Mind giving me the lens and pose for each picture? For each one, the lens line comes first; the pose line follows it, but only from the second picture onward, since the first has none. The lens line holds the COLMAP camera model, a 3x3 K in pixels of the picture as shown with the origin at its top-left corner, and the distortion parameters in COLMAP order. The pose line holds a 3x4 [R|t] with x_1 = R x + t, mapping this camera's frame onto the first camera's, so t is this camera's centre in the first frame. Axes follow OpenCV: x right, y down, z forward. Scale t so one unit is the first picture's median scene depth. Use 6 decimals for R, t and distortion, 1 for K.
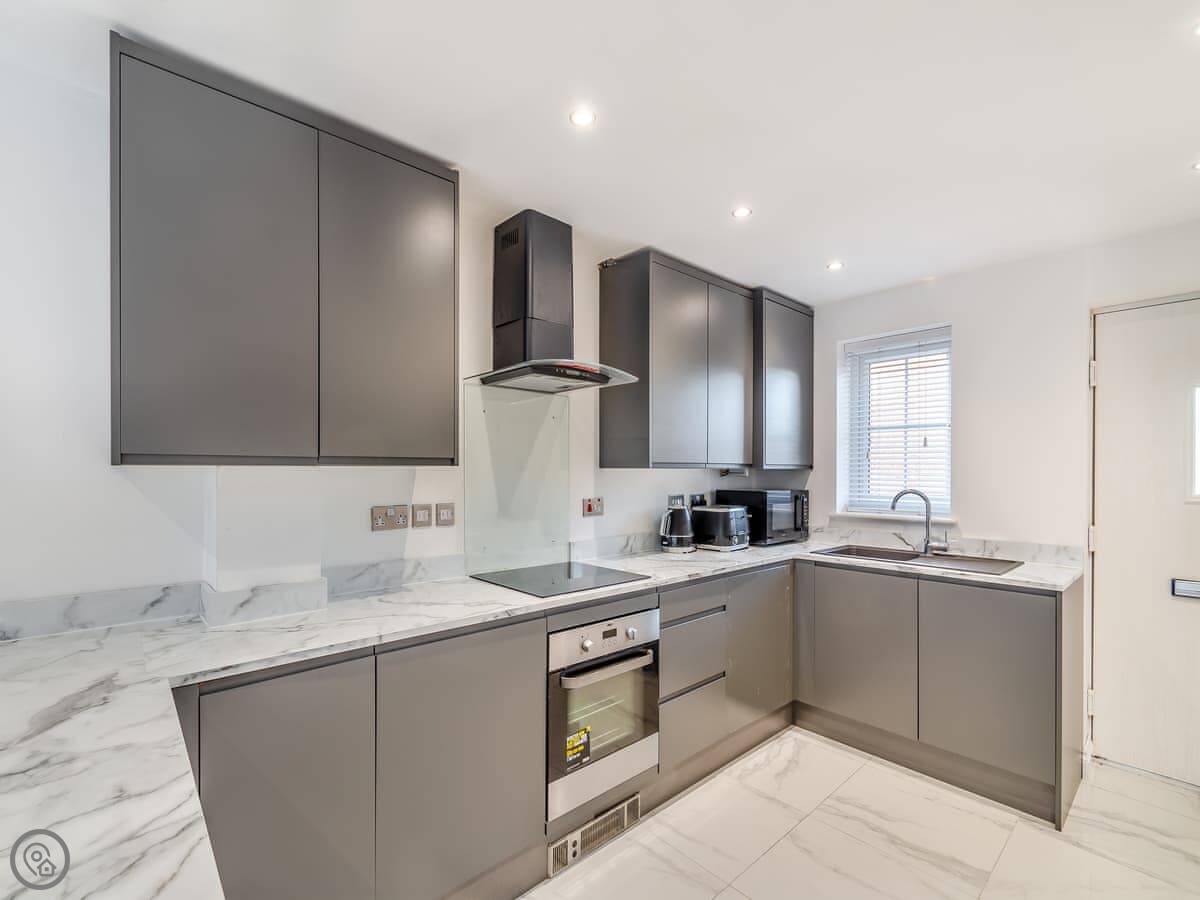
lens RADIAL K [[536.1, 0, 576.1], [0, 536.1, 467.5], [0, 0, 1]] dist [0.010170, -0.004560]
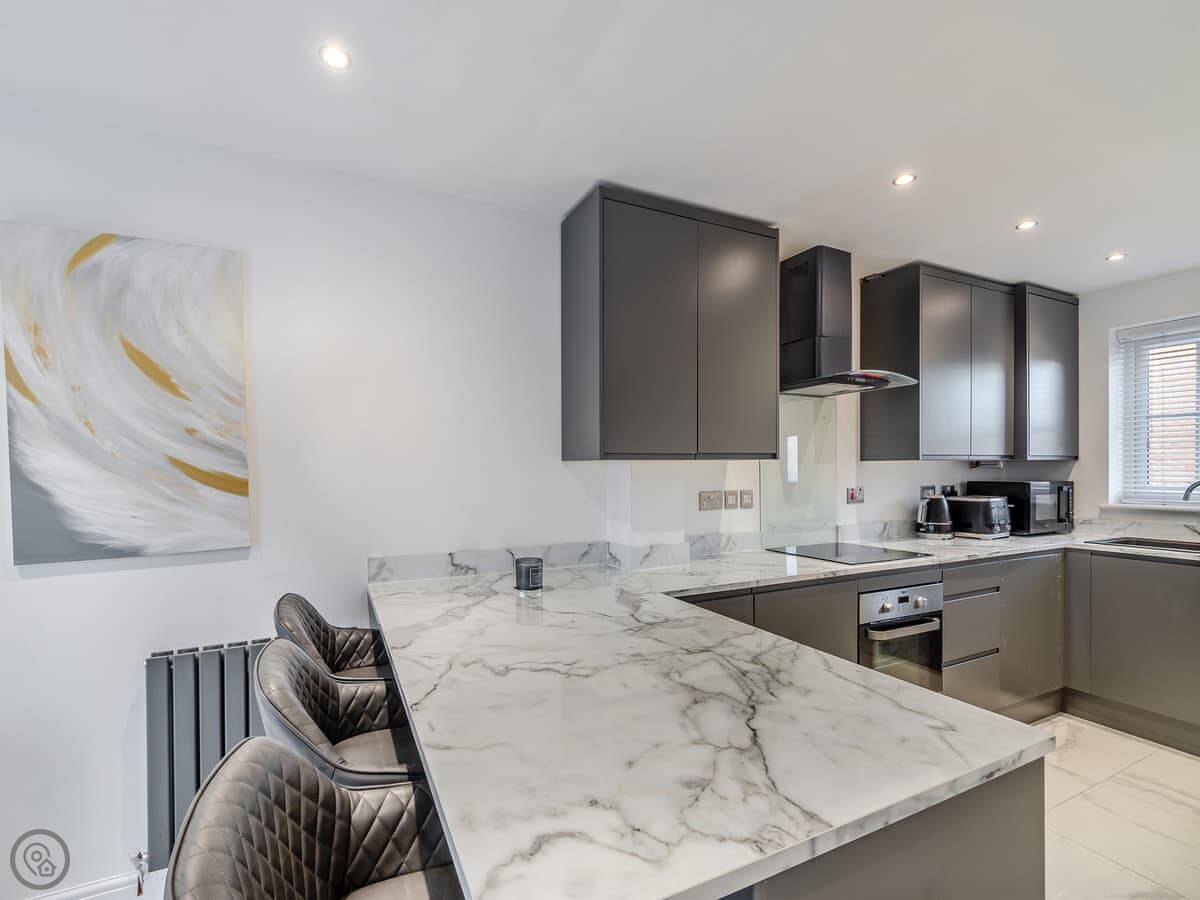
lens RADIAL K [[536.1, 0, 576.7], [0, 536.1, 472.0], [0, 0, 1]] dist [0.010170, -0.004560]
pose [[0.965080, -0.009321, -0.261788, -0.243524], [0.011691, 0.999904, 0.007497, 0.008628], [0.261693, -0.010296, 0.965096, -0.251360]]
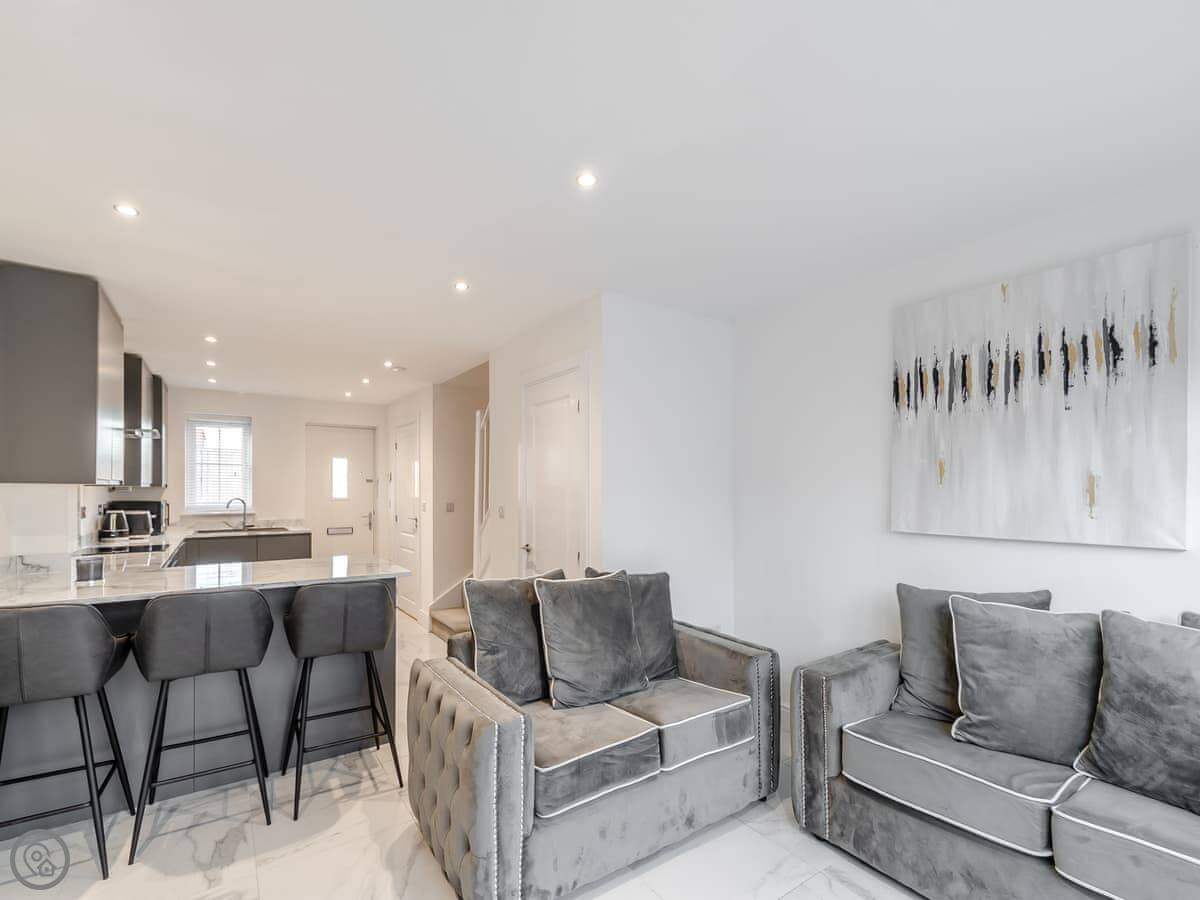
lens RADIAL K [[536.1, 0, 580.1], [0, 536.1, 494.2], [0, 0, 1]] dist [0.010170, -0.004560]
pose [[0.124167, -0.007320, 0.992234, -1.295669], [-0.006831, 0.999943, 0.008232, 0.002629], [-0.992238, -0.007800, 0.124110, -0.547949]]
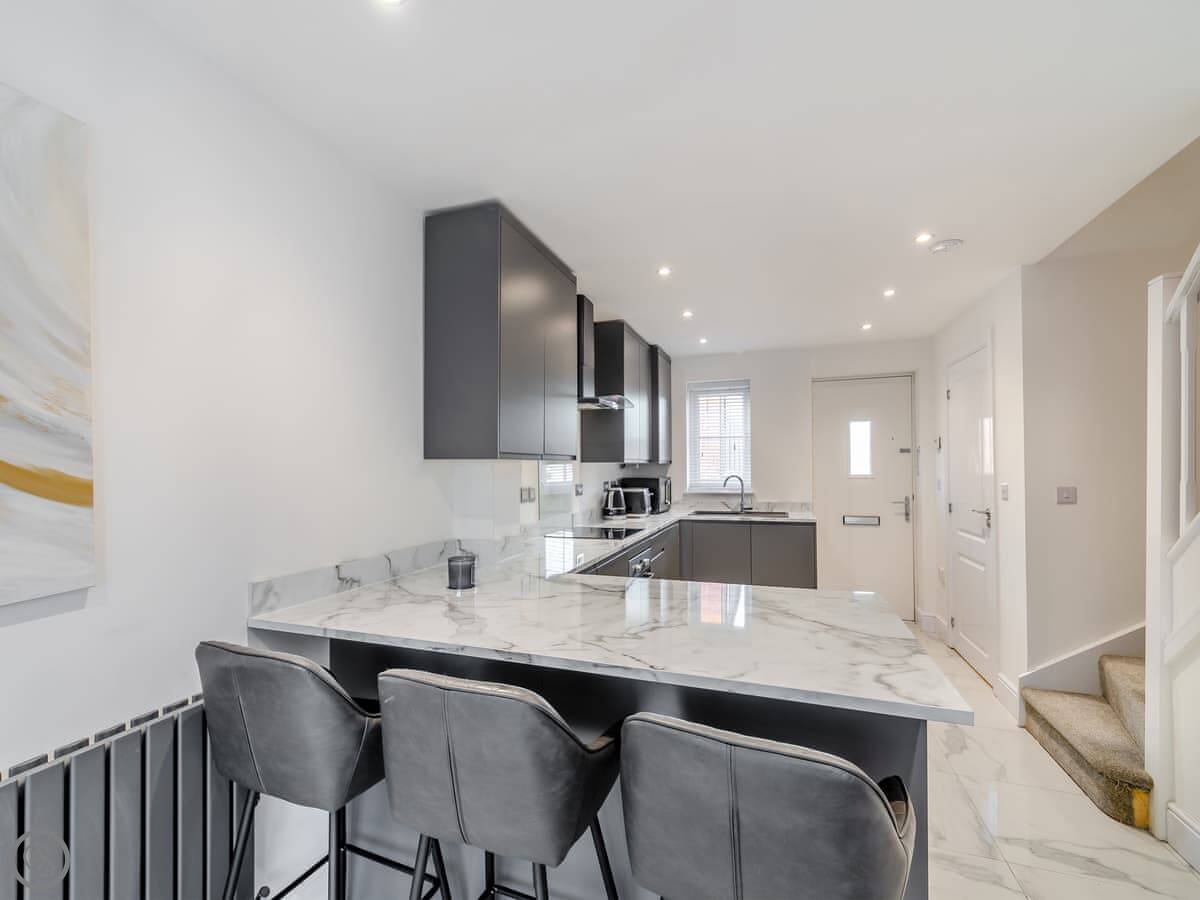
lens RADIAL K [[536.1, 0, 576.1], [0, 536.1, 464.3], [0, 0, 1]] dist [0.010170, -0.004560]
pose [[0.877308, -0.004476, 0.479907, -0.685555], [0.006545, 0.999975, -0.002637, 0.009062], [-0.479883, 0.005454, 0.877315, -0.272052]]
